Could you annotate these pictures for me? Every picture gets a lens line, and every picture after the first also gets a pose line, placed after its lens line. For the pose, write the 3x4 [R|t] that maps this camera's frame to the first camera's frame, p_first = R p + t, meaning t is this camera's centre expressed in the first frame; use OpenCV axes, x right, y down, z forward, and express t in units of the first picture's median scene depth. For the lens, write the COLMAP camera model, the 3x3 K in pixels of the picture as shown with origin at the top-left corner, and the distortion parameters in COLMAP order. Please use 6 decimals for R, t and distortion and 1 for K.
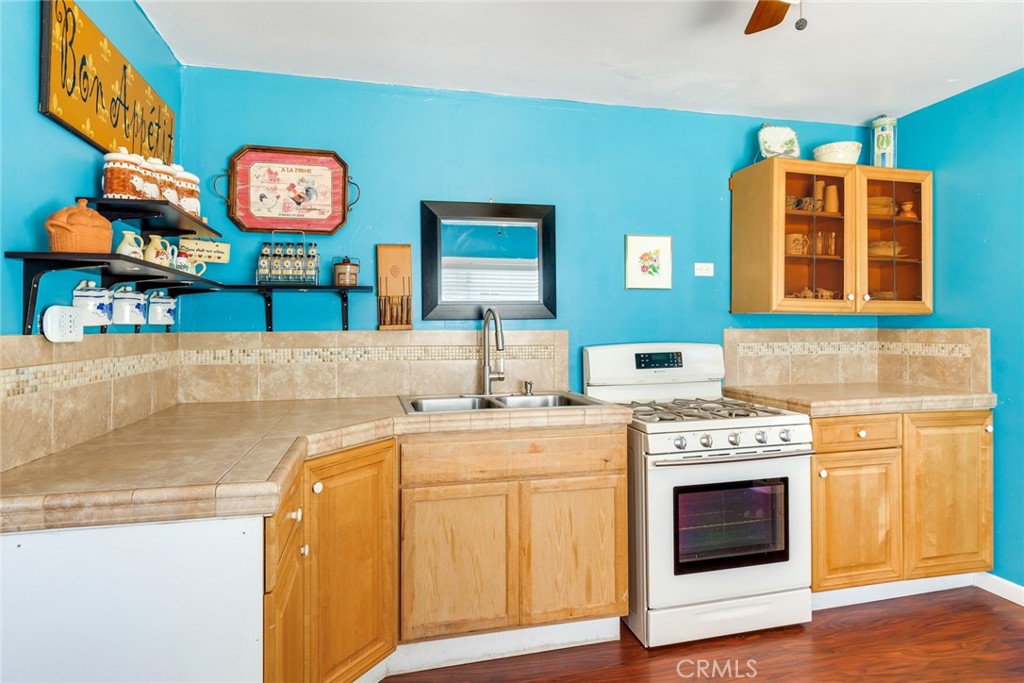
lens RADIAL K [[534.4, 0, 509.9], [0, 534.4, 320.5], [0, 0, 1]] dist [0.001492, -0.000246]
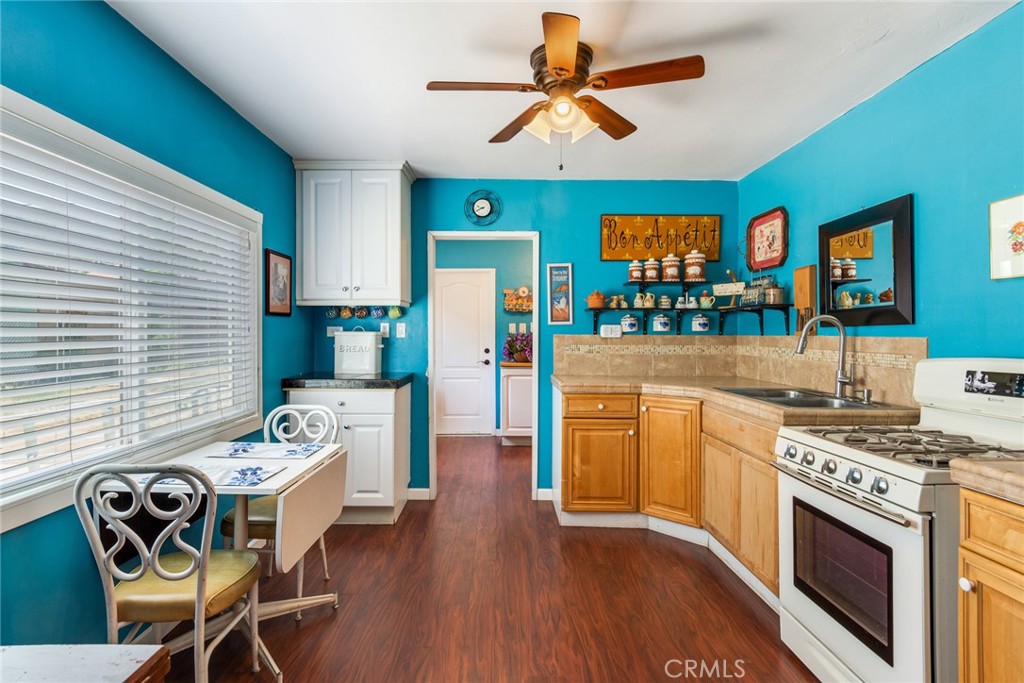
lens RADIAL K [[541.6, 0, 509.0], [0, 541.6, 337.1], [0, 0, 1]] dist [-0.000033, -0.003008]
pose [[-0.202933, 0.010839, -0.979133, 1.223214], [0.008959, 0.999917, 0.009212, 0.004076], [0.979152, -0.006903, -0.203014, 0.609577]]
